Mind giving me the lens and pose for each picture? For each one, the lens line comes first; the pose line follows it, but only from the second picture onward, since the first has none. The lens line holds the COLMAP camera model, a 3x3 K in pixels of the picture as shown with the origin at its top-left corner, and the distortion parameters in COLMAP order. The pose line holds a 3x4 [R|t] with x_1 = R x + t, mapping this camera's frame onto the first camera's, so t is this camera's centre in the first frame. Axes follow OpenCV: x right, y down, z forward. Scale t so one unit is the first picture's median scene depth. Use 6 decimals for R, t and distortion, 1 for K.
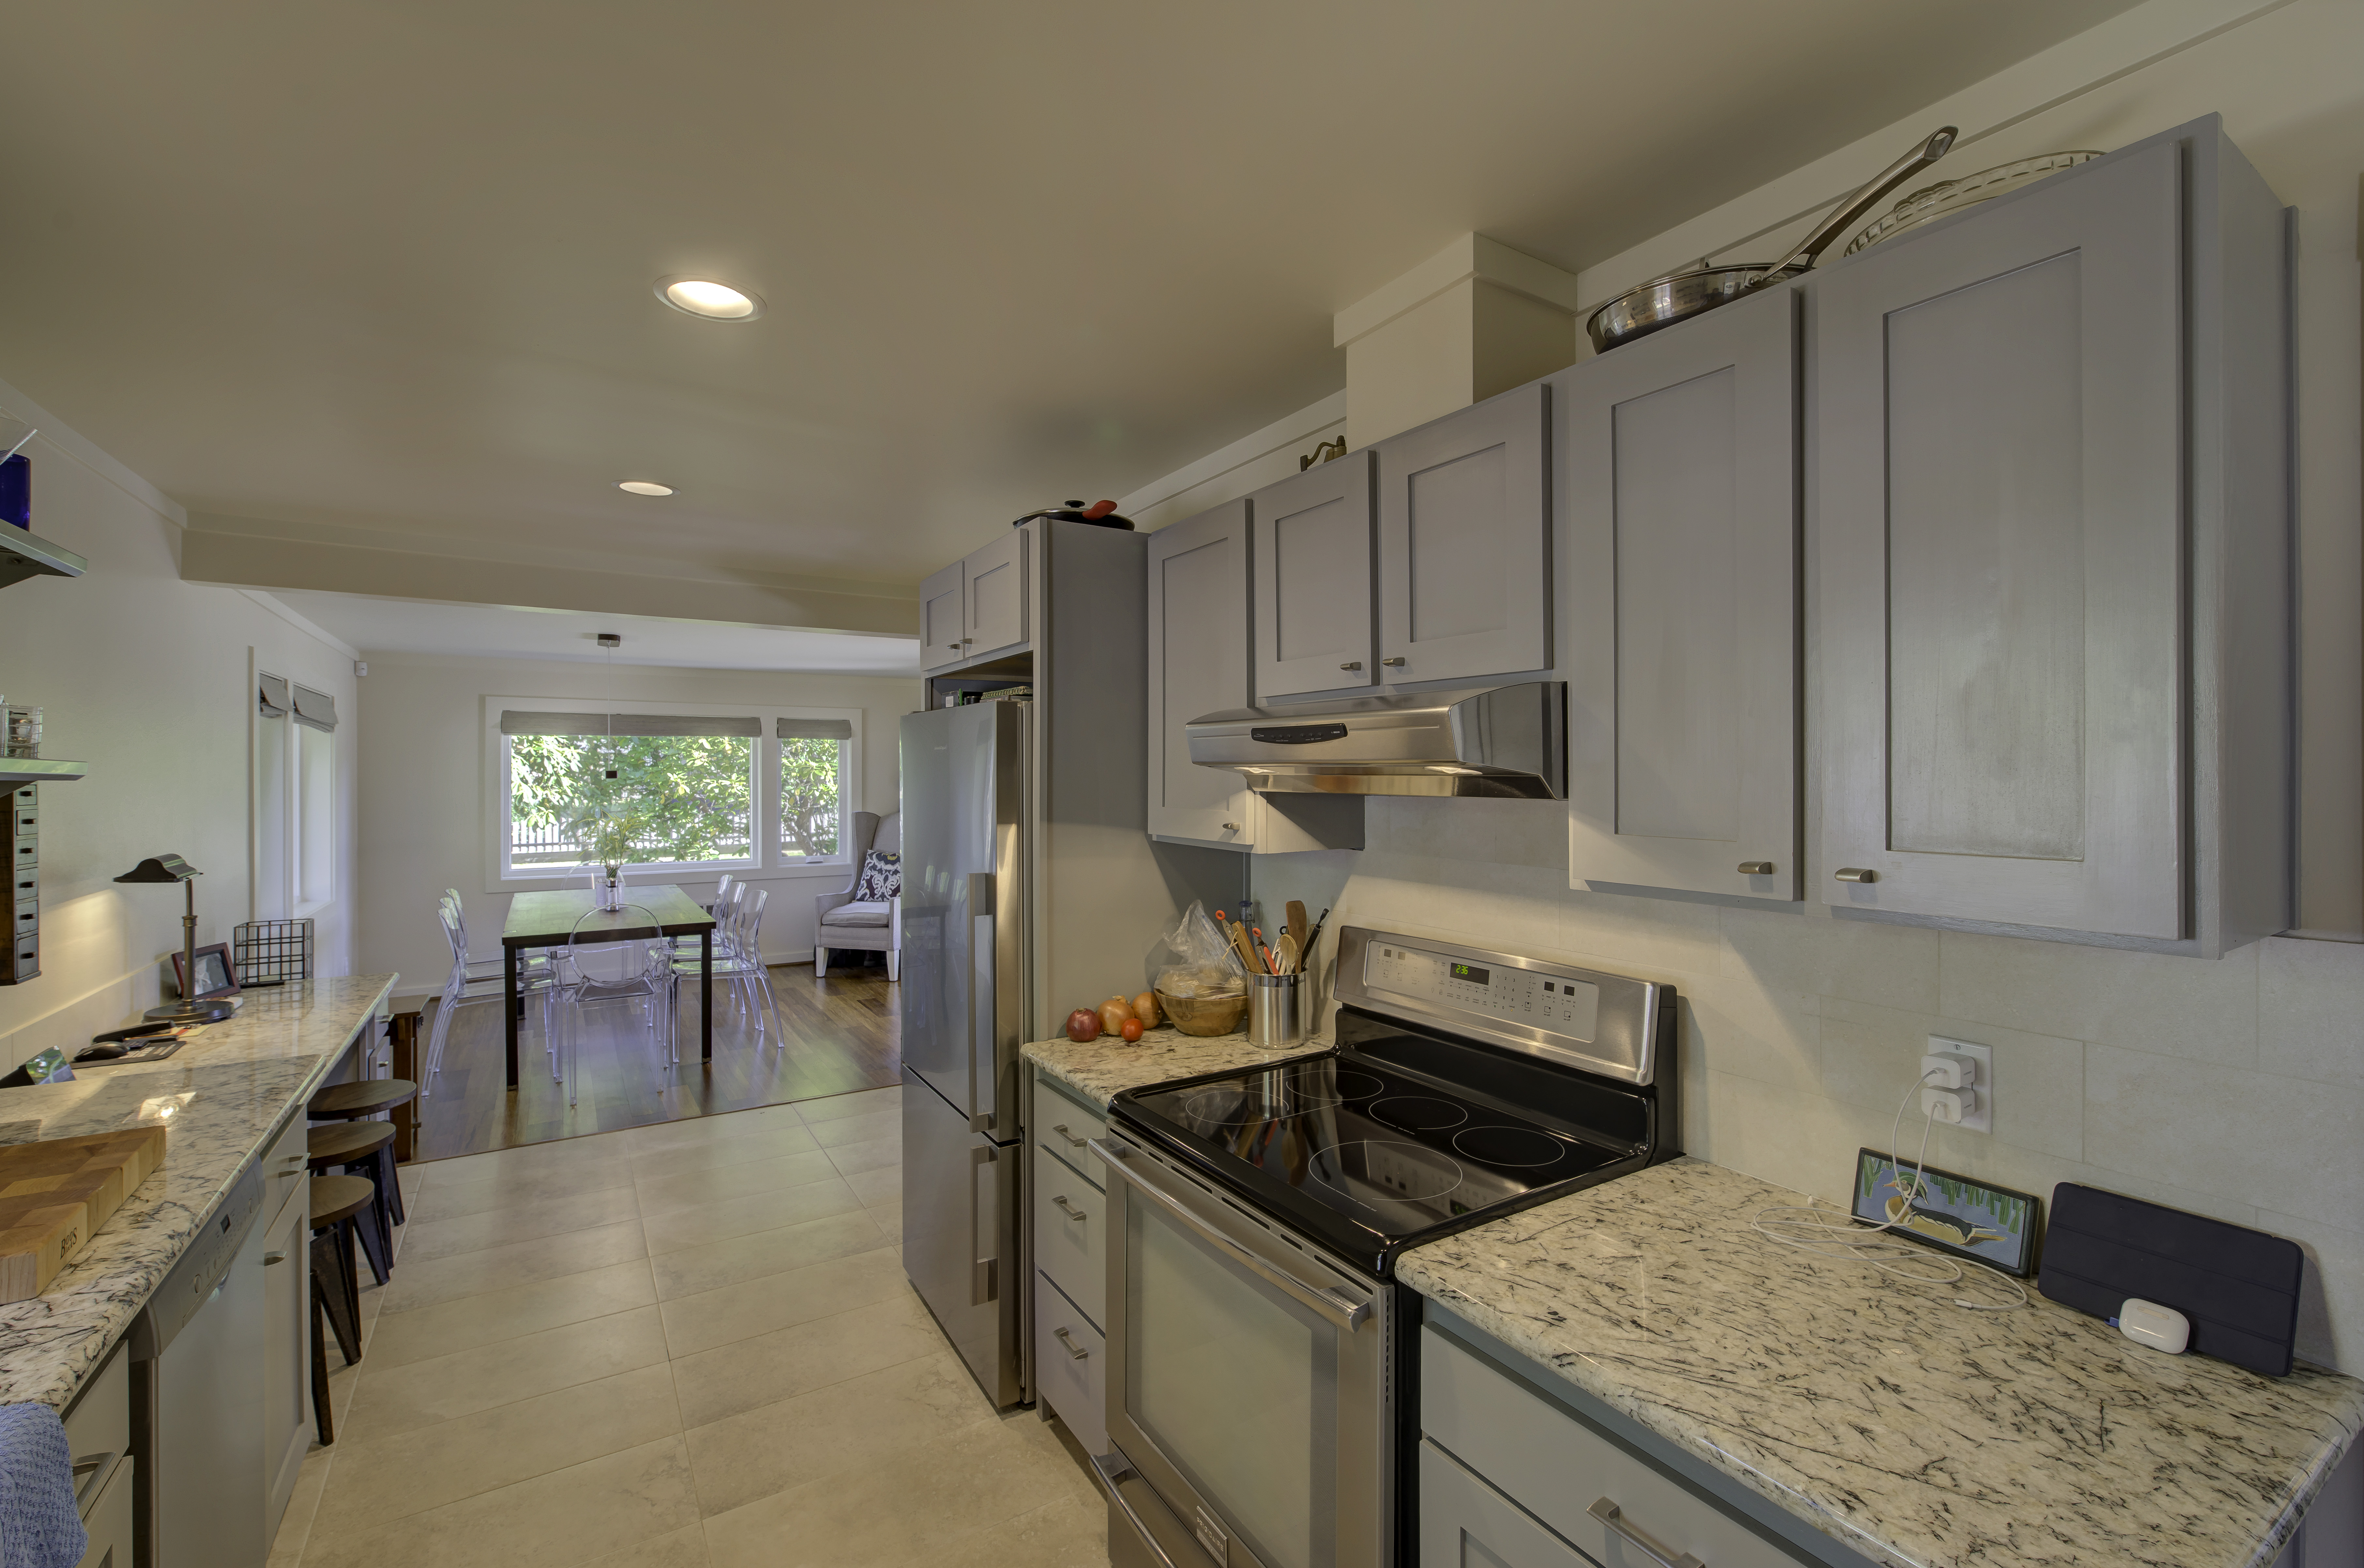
lens RADIAL K [[1007.9, 0, 1206.1], [0, 1007.9, 779.7], [0, 0, 1]] dist [-0.001450, 0.001415]
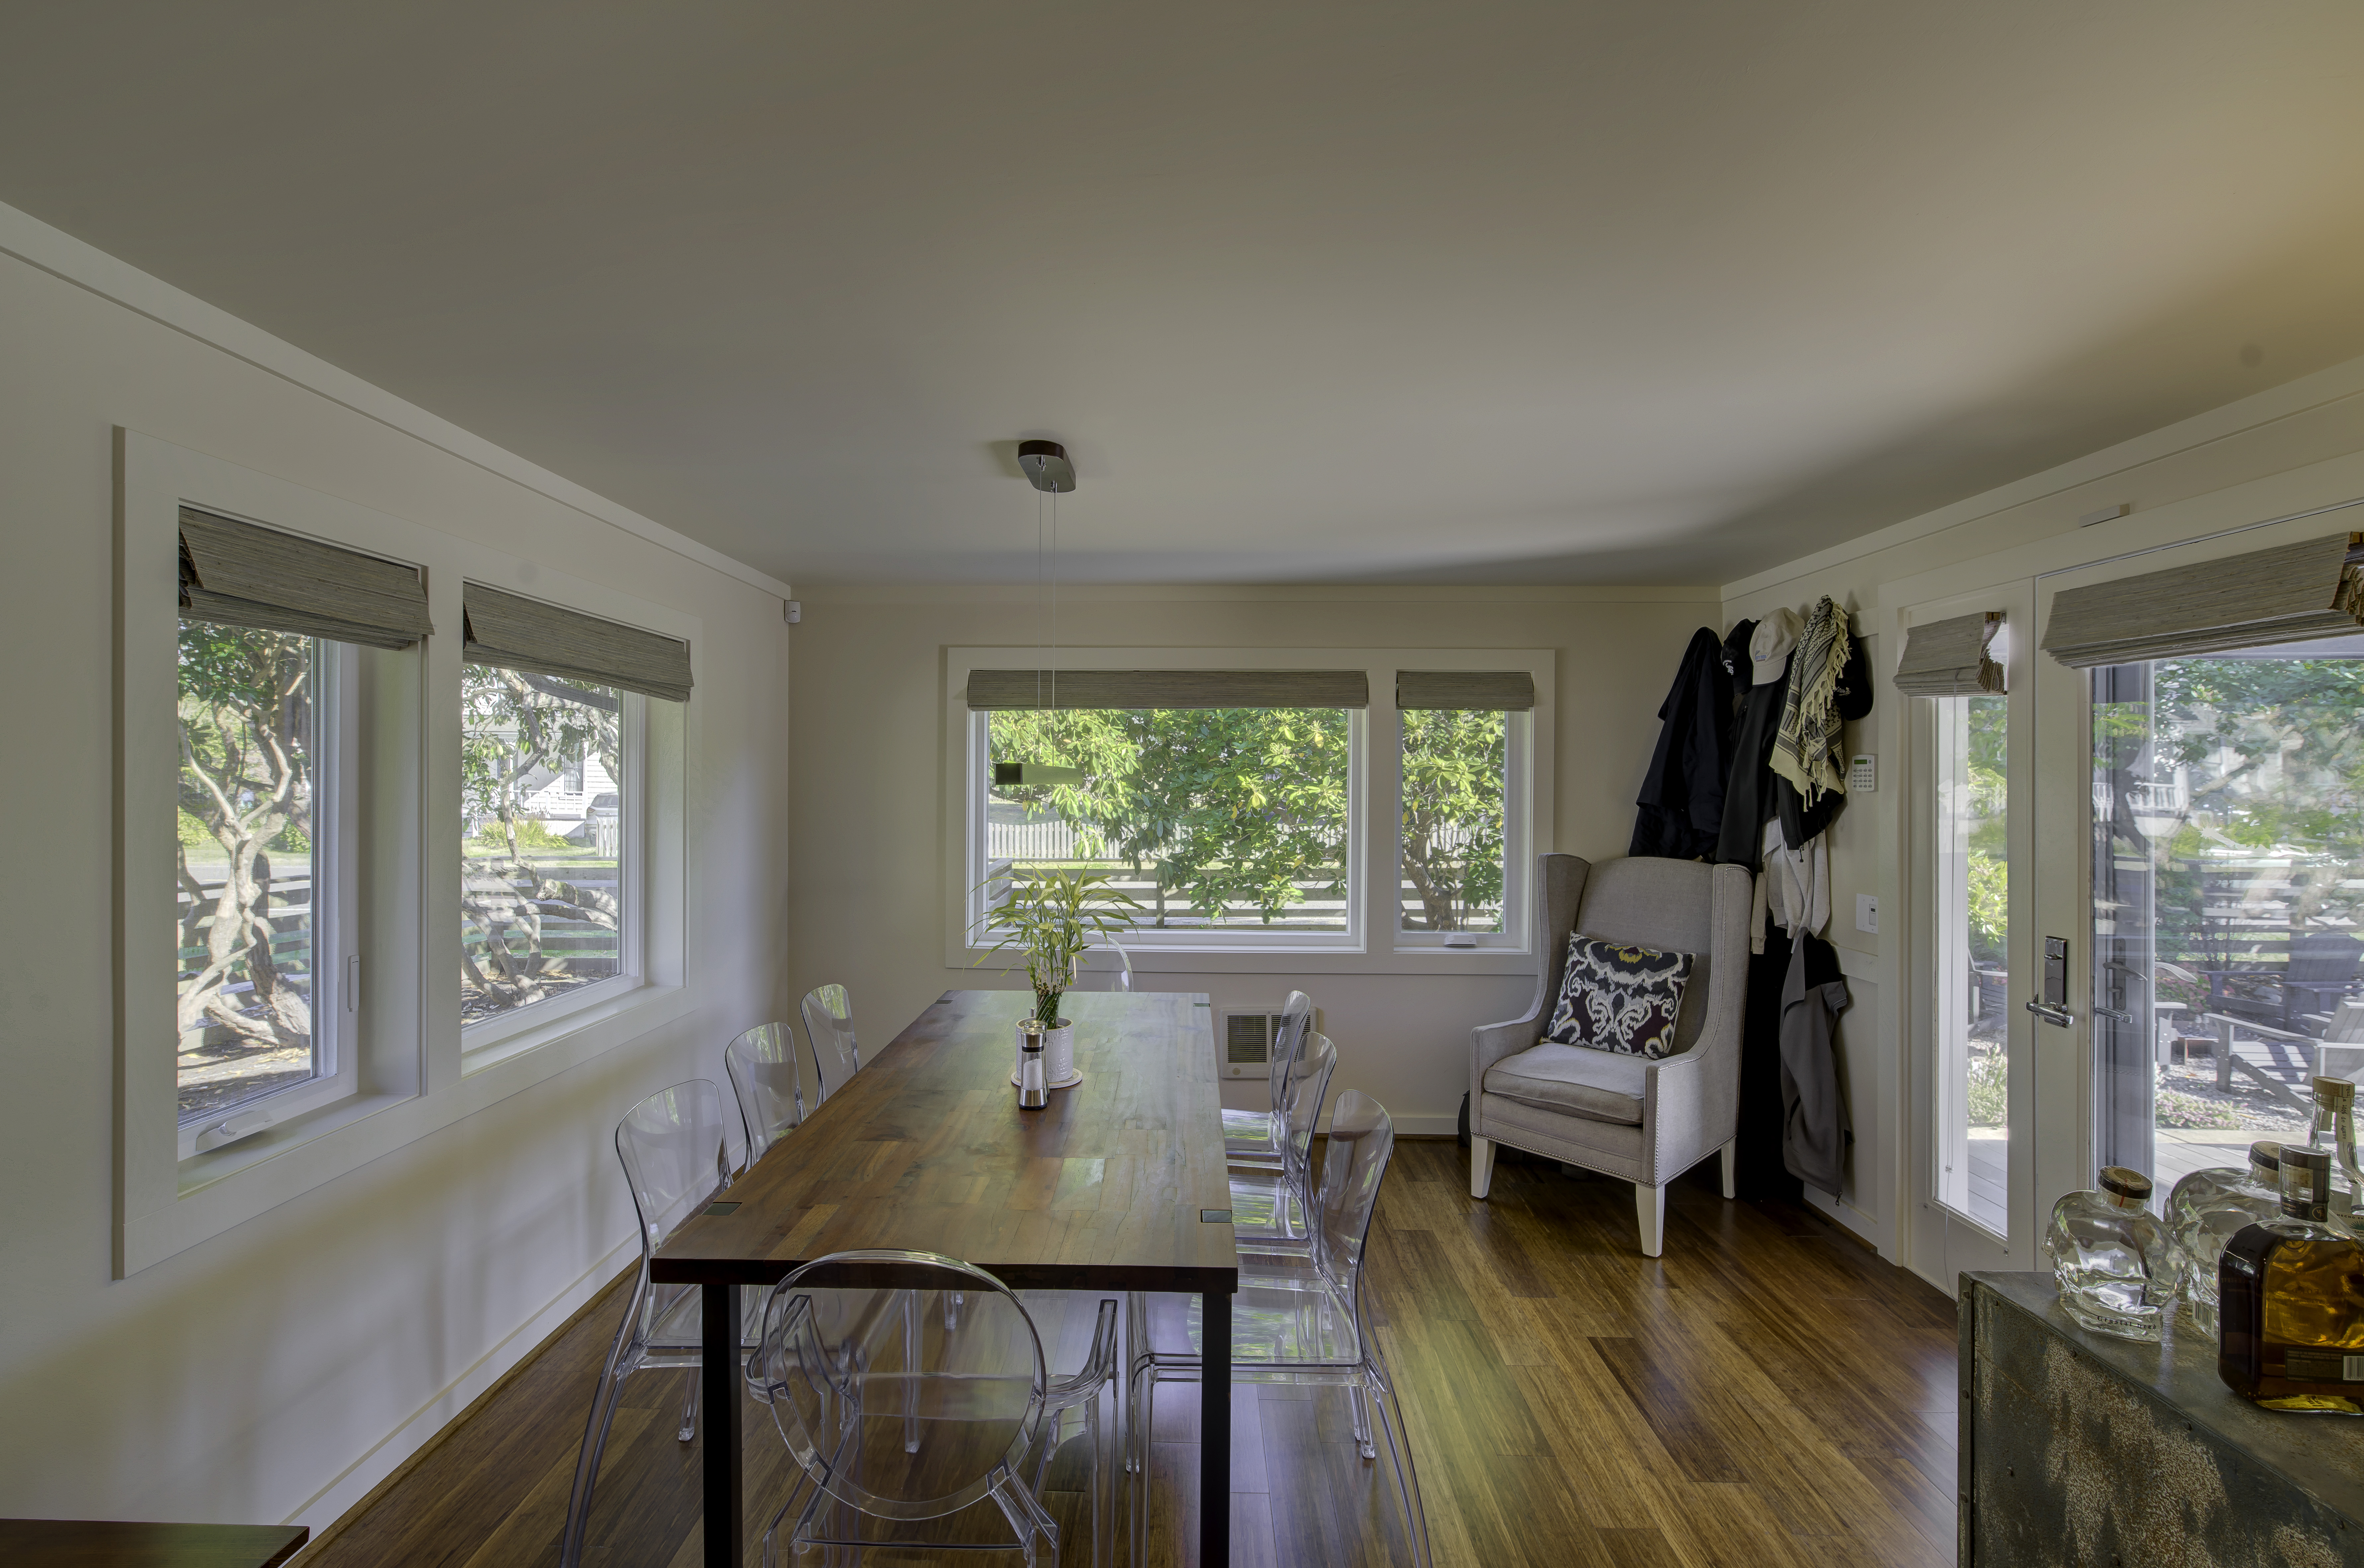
lens RADIAL K [[1060.4, 0, 1166.3], [0, 1060.4, 778.8], [0, 0, 1]] dist [0.001897, 0.000034]
pose [[0.829287, 0.004306, -0.558807, -0.222524], [-0.007912, 0.999961, -0.004037, -0.001539], [0.558767, 0.007770, 0.829288, 0.488086]]
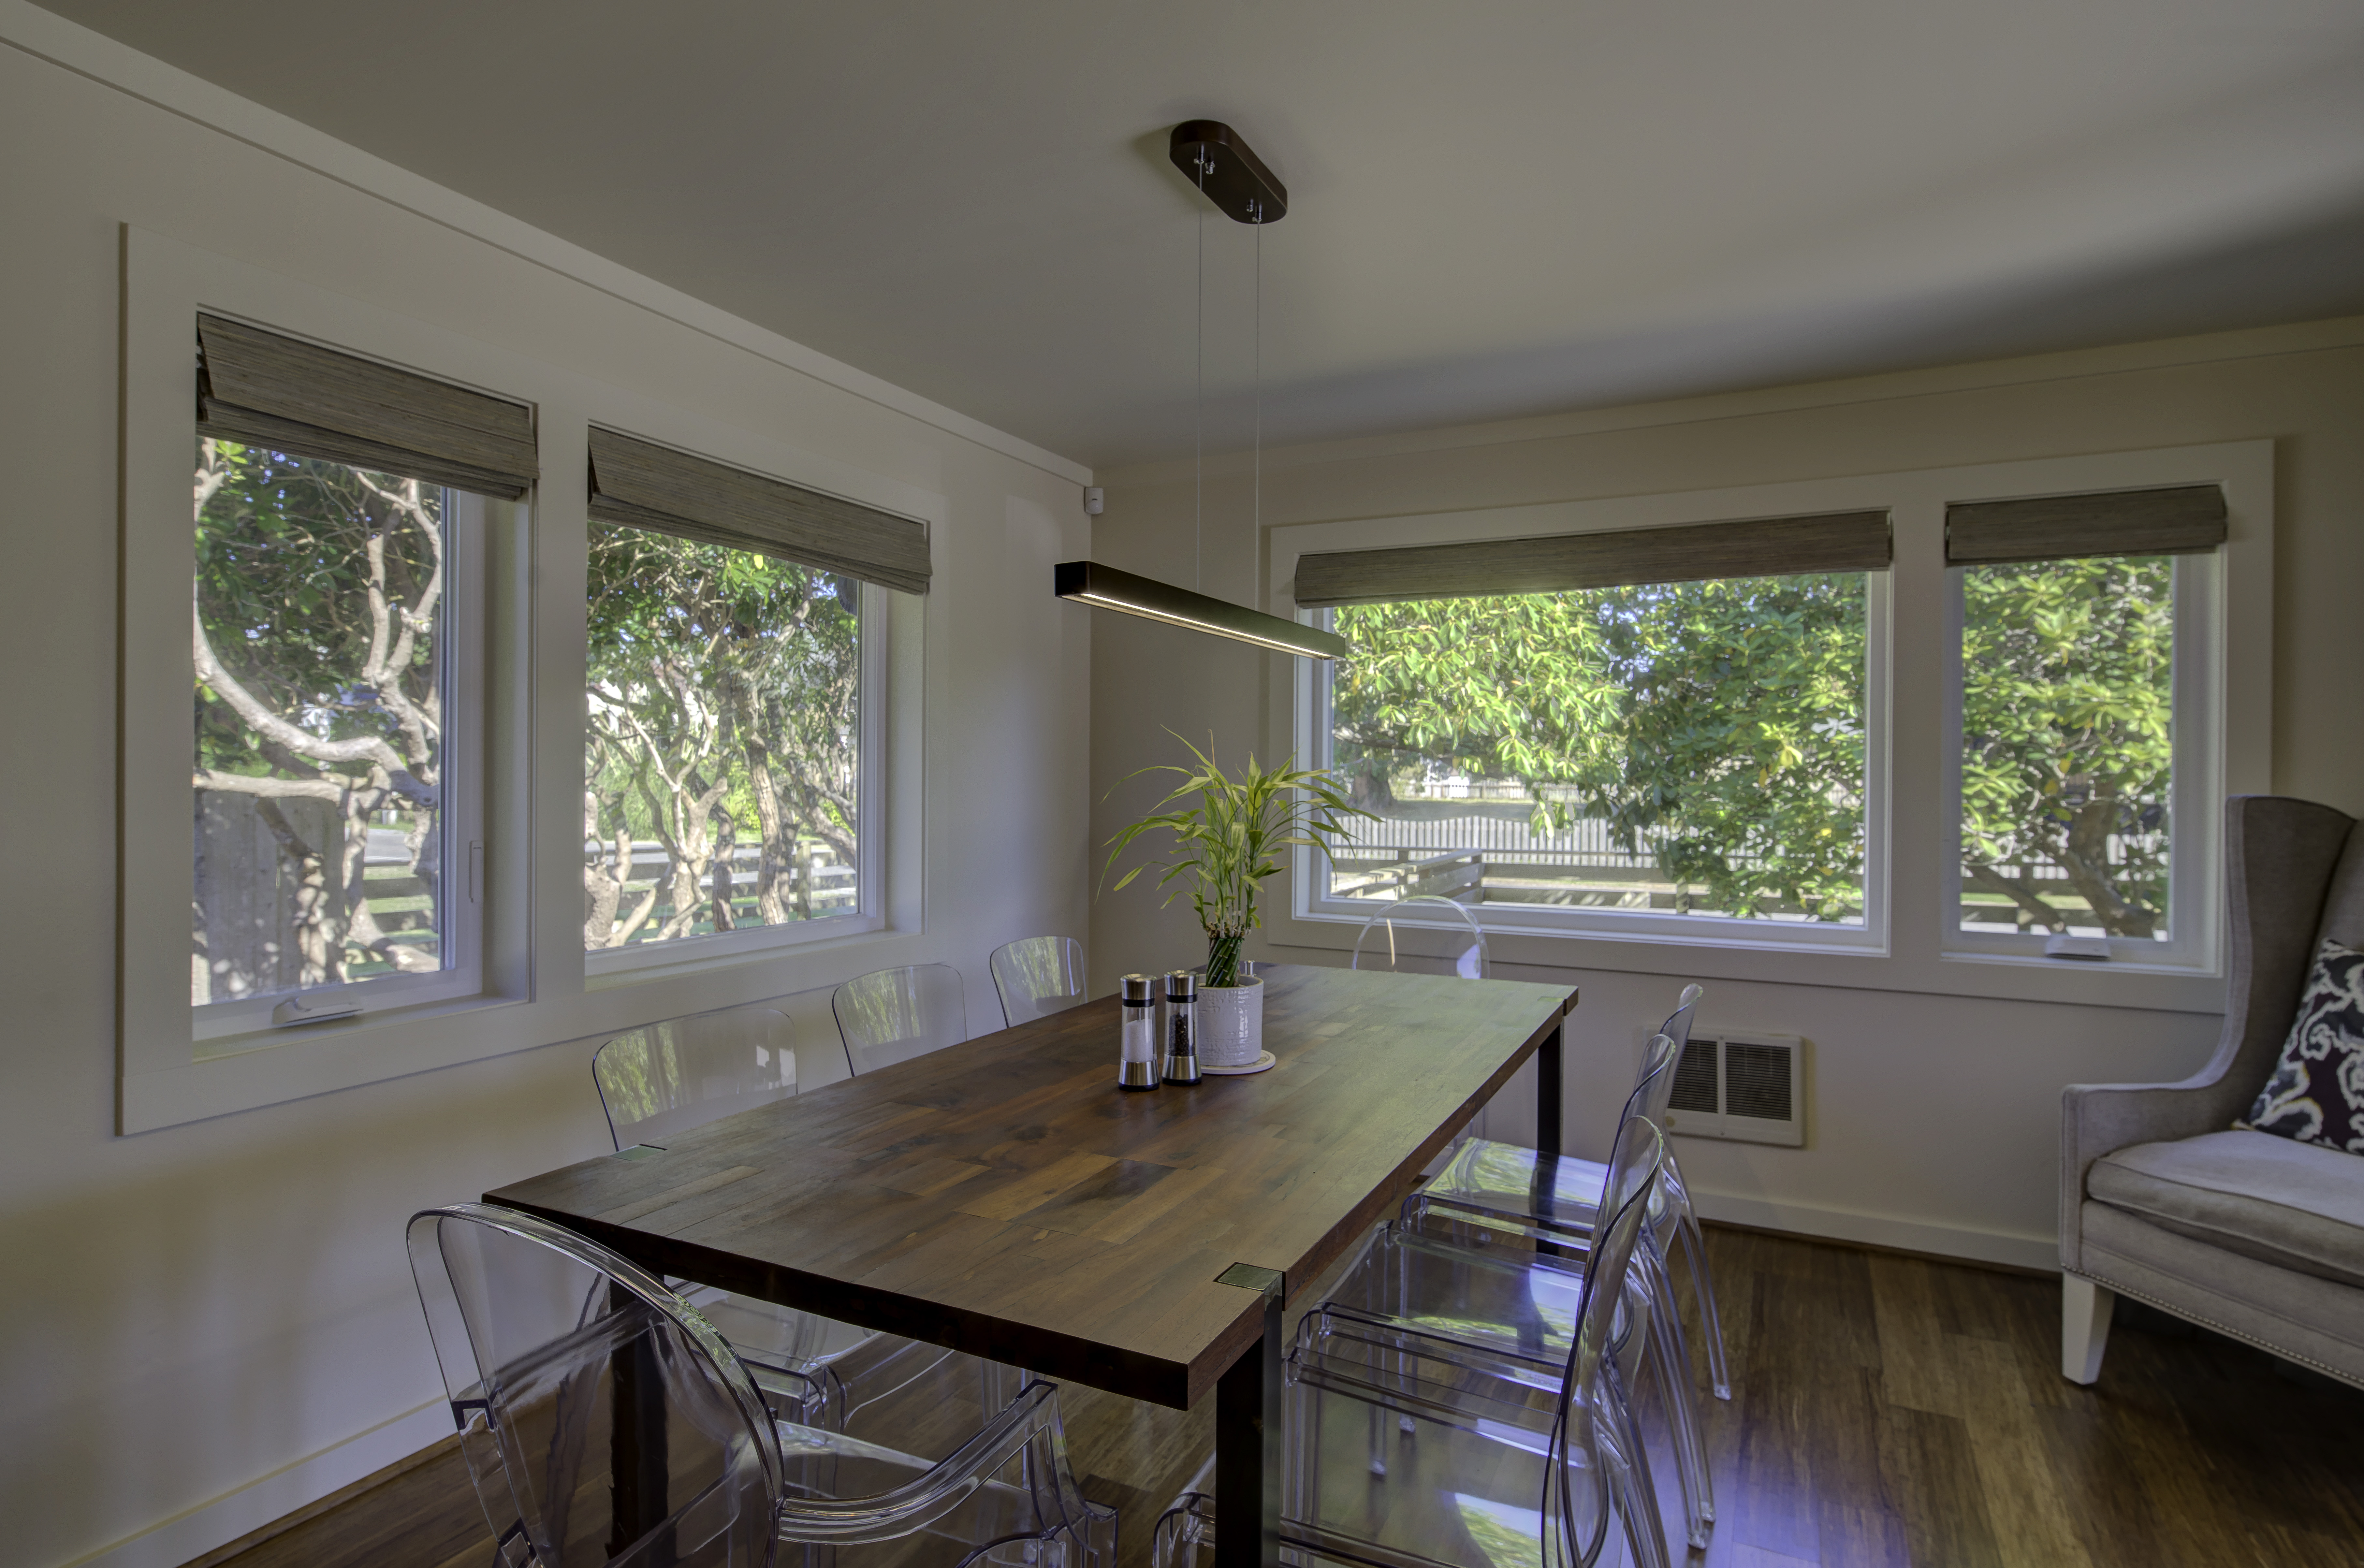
lens RADIAL K [[1245.8, 0, 1180.3], [0, 1245.8, 766.2], [0, 0, 1]] dist [0.002737, 0.000031]
pose [[0.513411, -0.002270, -0.858140, -0.213405], [-0.010955, 0.999898, -0.009199, 0.031198], [0.858073, 0.014124, 0.513333, 0.600286]]
